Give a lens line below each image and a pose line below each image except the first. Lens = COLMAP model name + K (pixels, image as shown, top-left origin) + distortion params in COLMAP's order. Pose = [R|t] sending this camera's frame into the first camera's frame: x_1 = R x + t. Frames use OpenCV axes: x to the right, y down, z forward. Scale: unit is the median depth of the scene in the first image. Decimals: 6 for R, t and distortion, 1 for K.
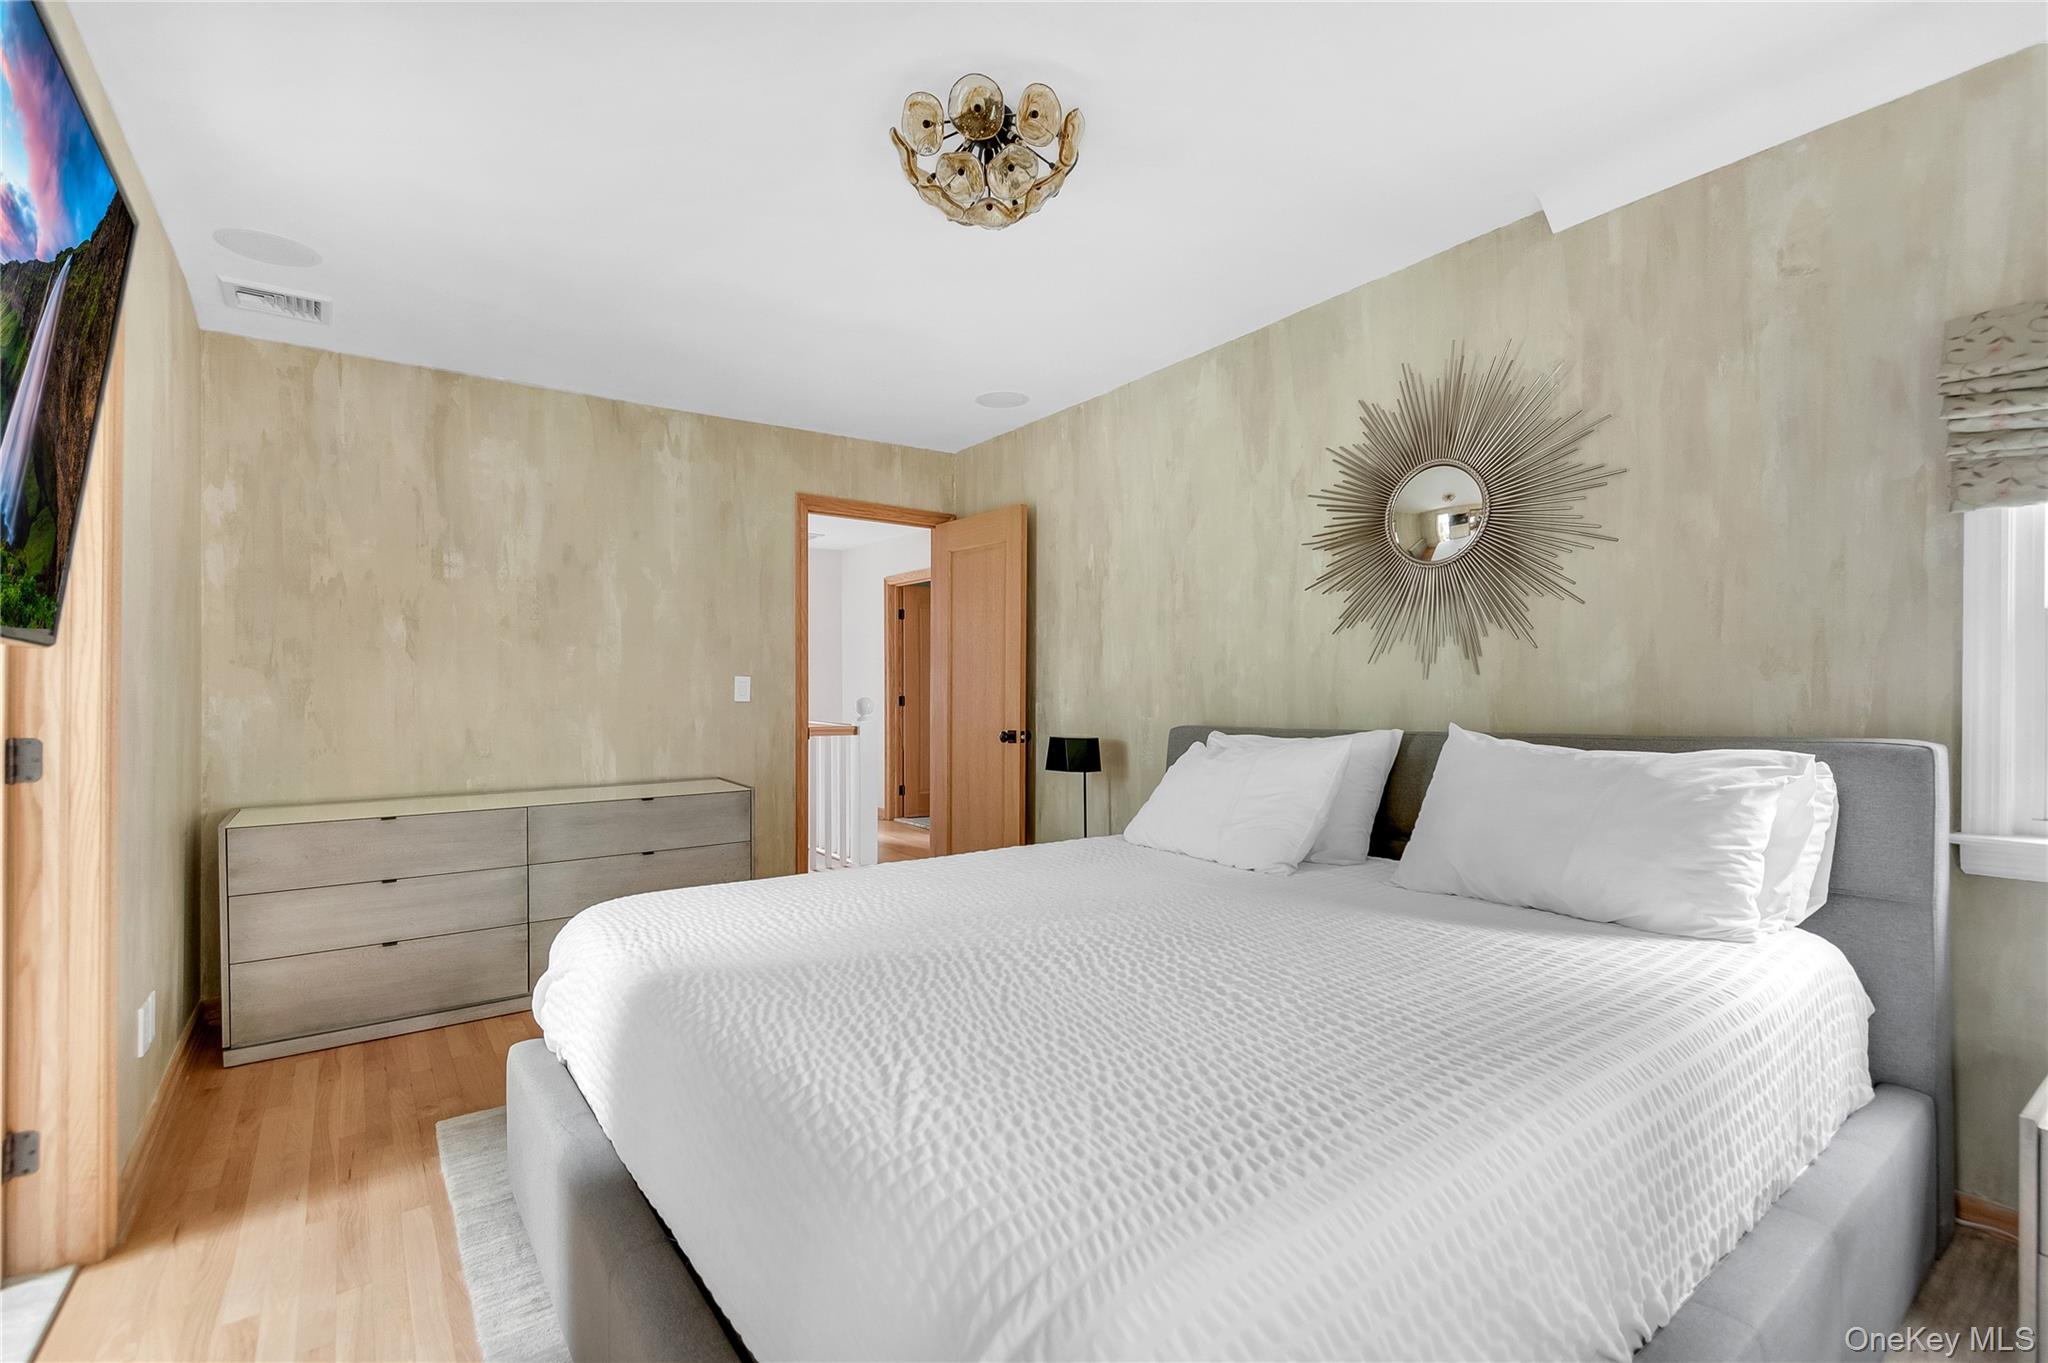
lens RADIAL K [[941.5, 0, 1034.2], [0, 941.5, 691.2], [0, 0, 1]] dist [0.001531, -0.000243]
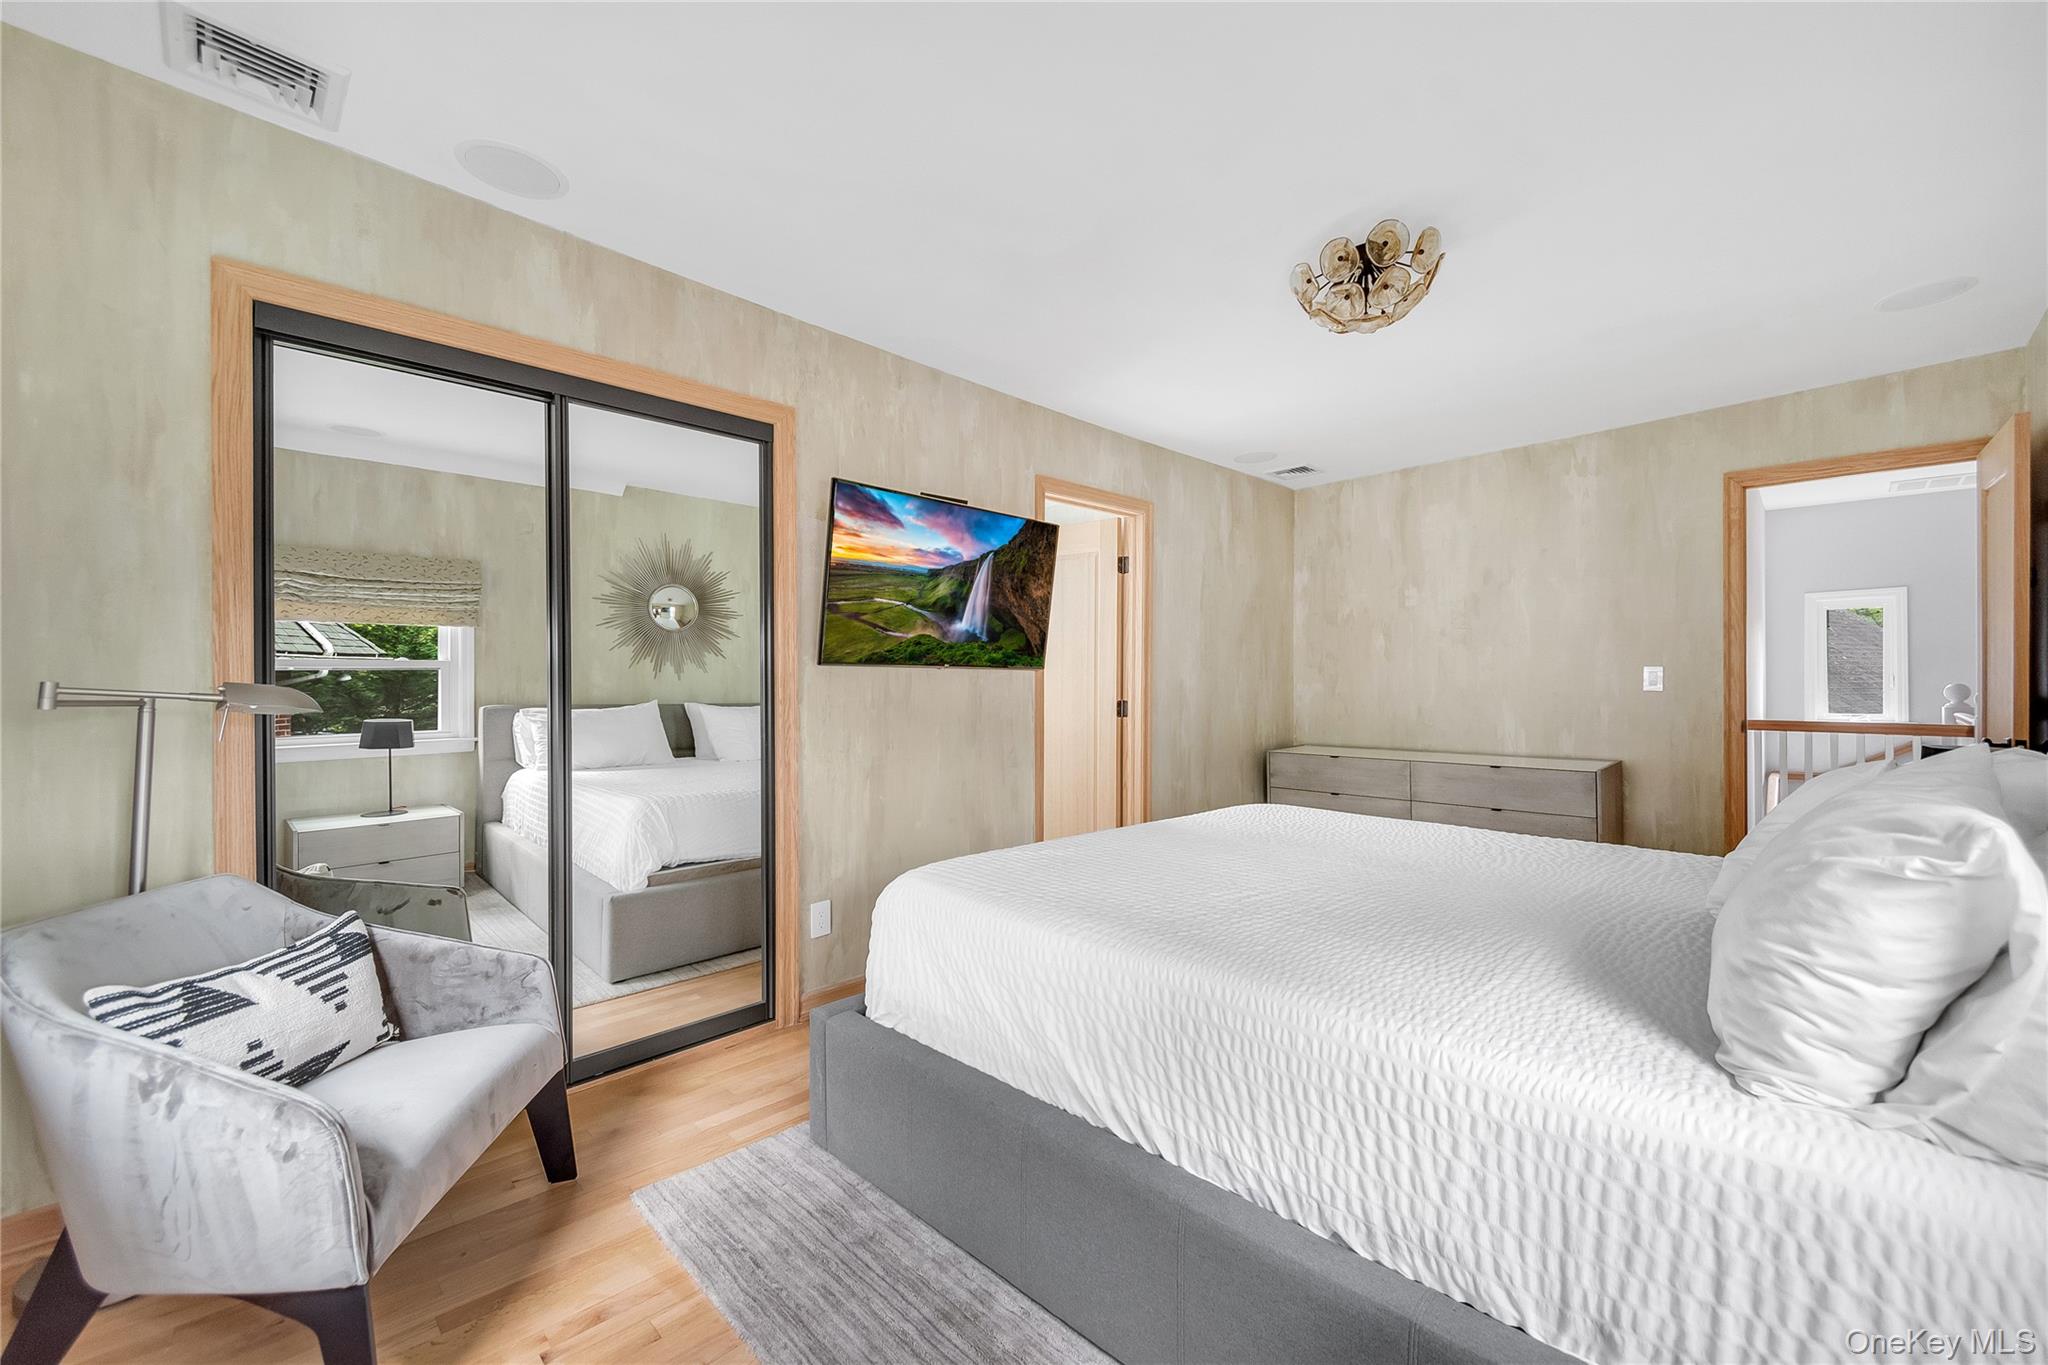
lens RADIAL K [[814.6, 0, 1032.4], [0, 814.6, 683.2], [0, 0, 1]] dist [0.002384, 0.000042]
pose [[0.124675, 0.001143, -0.992197, 0.775304], [0.001446, 0.999998, 0.001334, 0.000548], [0.992197, -0.001601, 0.124673, 0.318817]]
